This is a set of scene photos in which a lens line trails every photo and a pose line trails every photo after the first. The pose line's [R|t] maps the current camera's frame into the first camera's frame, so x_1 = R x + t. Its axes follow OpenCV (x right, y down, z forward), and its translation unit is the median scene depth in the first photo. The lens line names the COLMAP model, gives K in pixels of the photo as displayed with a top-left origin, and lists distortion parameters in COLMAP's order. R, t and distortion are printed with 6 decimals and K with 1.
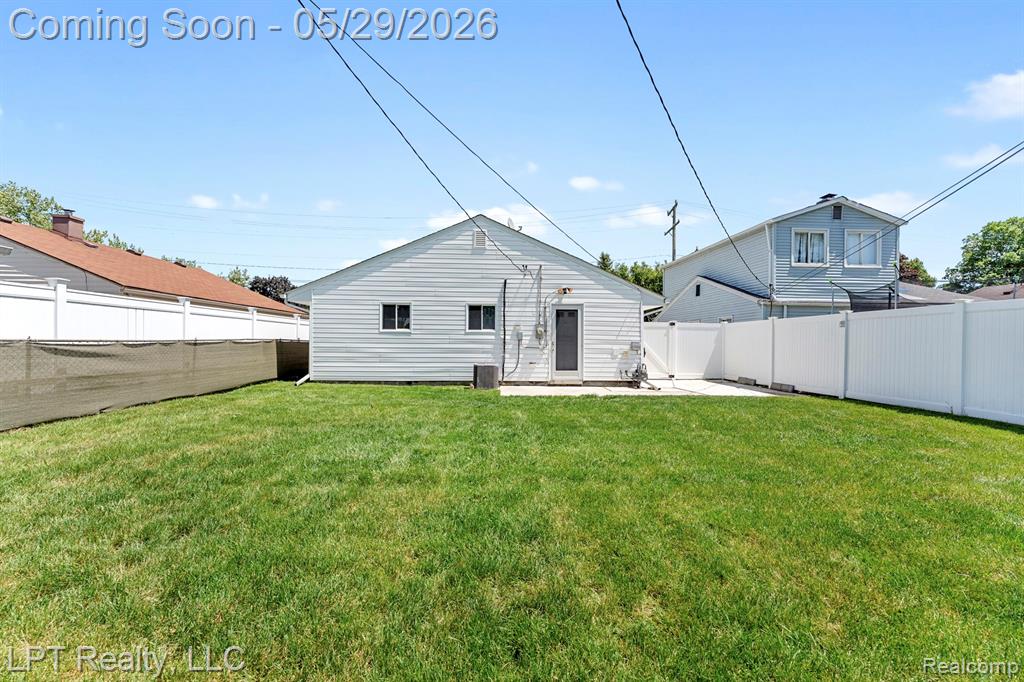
lens RADIAL K [[423.5, 0, 512.0], [0, 423.5, 341.0], [0, 0, 1]] dist [0.001560, -0.000075]
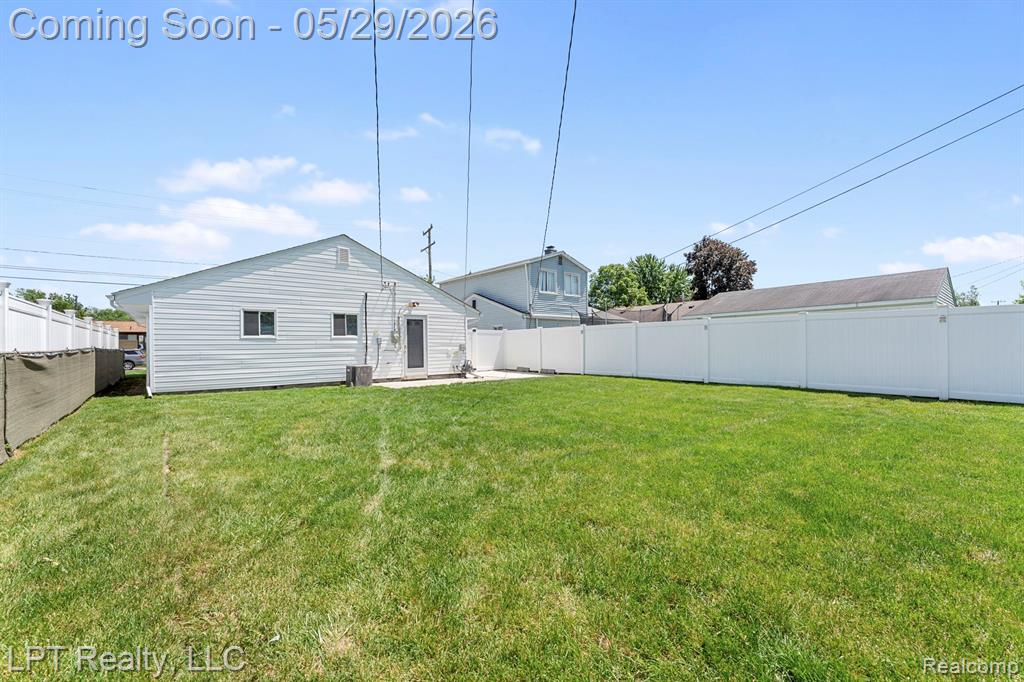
lens RADIAL K [[415.1, 0, 512.0], [0, 415.1, 341.0], [0, 0, 1]] dist [0.001092, 0.000060]
pose [[0.798567, -0.011912, 0.601788, -0.384199], [0.016106, 0.999869, -0.001582, -0.003500], [-0.601690, 0.010956, 0.798655, -0.155988]]
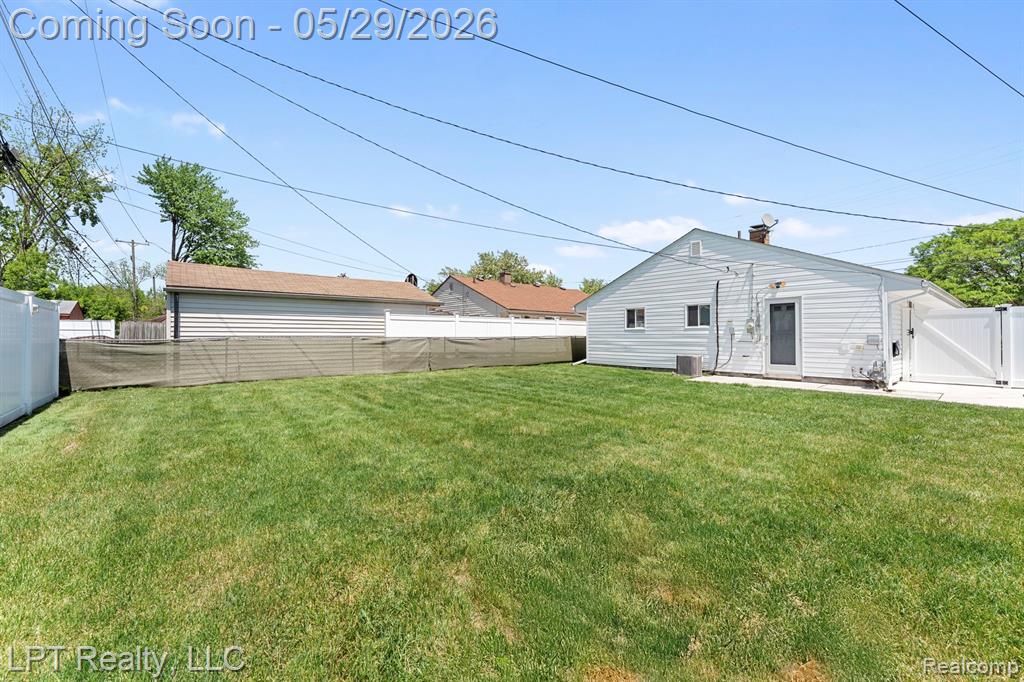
lens RADIAL K [[409.4, 0, 512.0], [0, 409.4, 341.0], [0, 0, 1]] dist [0.001359, 0.000064]
pose [[0.597594, 0.000115, -0.801798, 0.524178], [0.007223, 0.999959, 0.005527, 0.004247], [0.801766, -0.009094, 0.597569, -0.085549]]
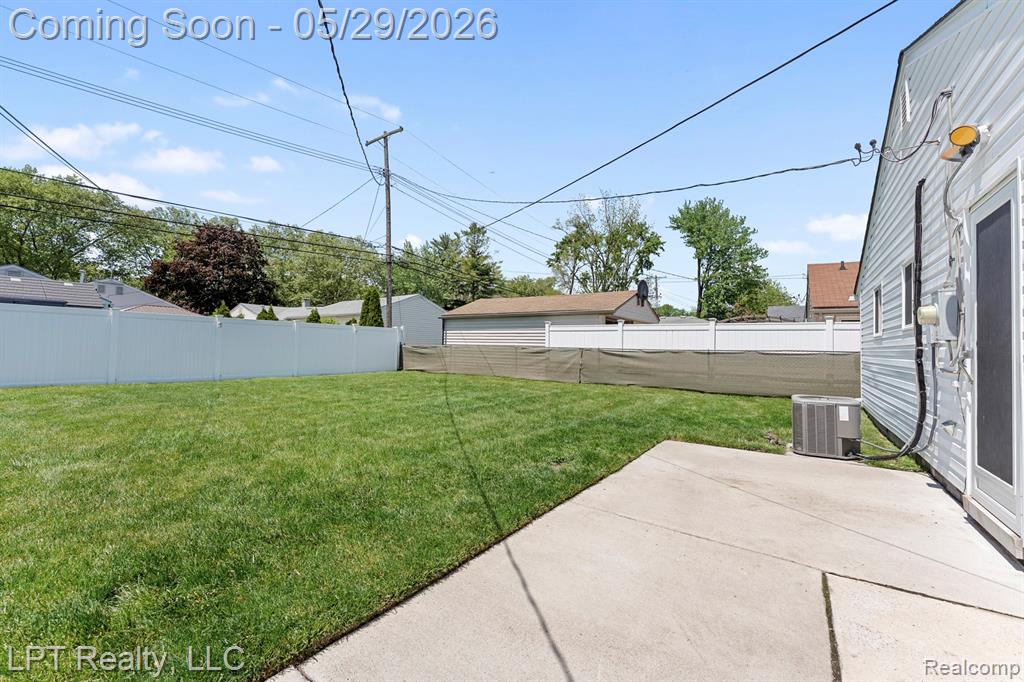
lens RADIAL K [[415.1, 0, 512.0], [0, 415.1, 341.0], [0, 0, 1]] dist [0.001092, 0.000060]
pose [[-0.603077, -0.031202, -0.797073, 0.471656], [-0.023341, 0.999497, -0.021466, 0.007851], [0.797342, 0.005658, -0.603502, 0.920019]]
